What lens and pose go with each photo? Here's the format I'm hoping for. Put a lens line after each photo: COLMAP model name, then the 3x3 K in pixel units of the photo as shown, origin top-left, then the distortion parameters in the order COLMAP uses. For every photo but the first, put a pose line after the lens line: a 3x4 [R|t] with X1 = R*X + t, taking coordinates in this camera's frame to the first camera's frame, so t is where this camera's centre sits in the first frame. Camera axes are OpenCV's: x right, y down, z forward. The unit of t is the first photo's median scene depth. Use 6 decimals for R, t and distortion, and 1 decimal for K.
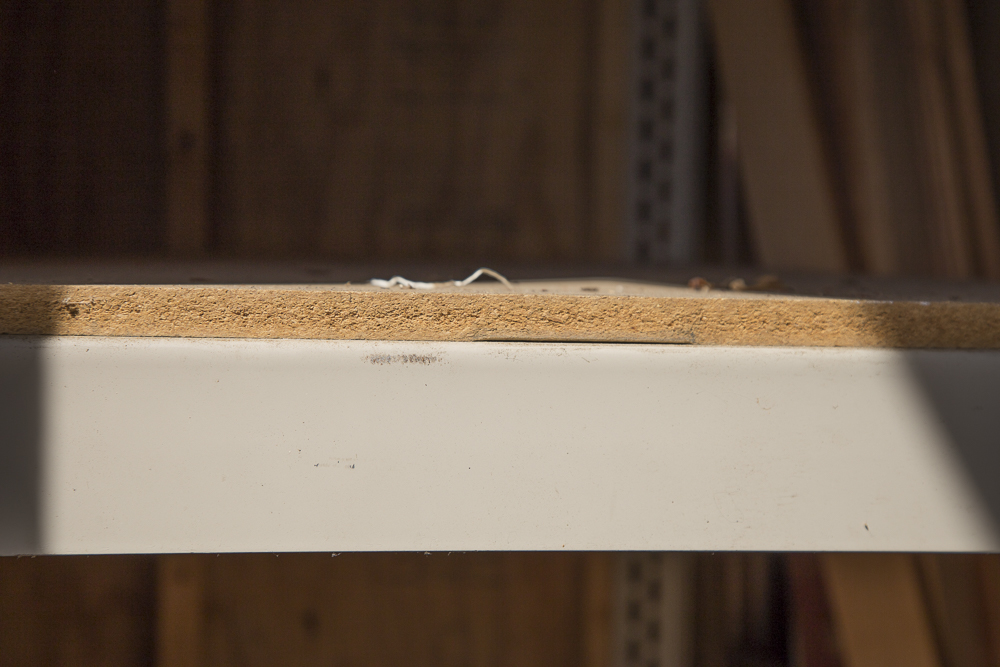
lens RADIAL K [[2308.0, 0, 501.5], [0, 2308.0, 333.5], [0, 0, 1]] dist [0.468174, 0.000000]
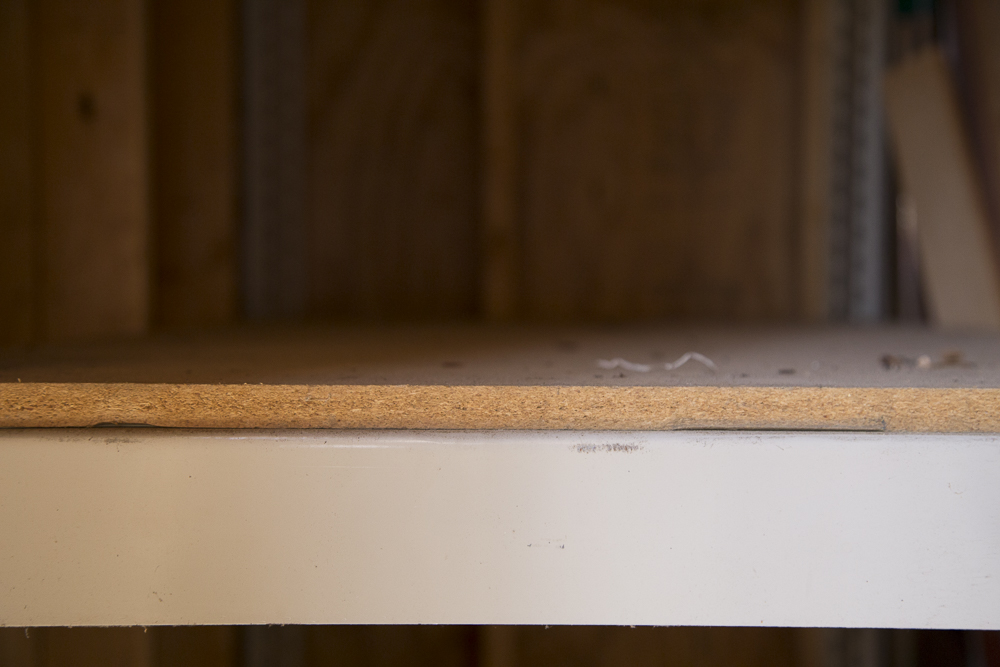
lens RADIAL K [[1550.5, 0, 497.6], [0, 1550.5, 334.3], [0, 0, 1]] dist [0.249870, 0.000000]
pose [[0.987842, -0.008951, -0.155204, 0.020026], [0.007206, 0.999904, -0.011804, -0.033197], [0.155295, 0.010542, 0.987812, 0.256829]]
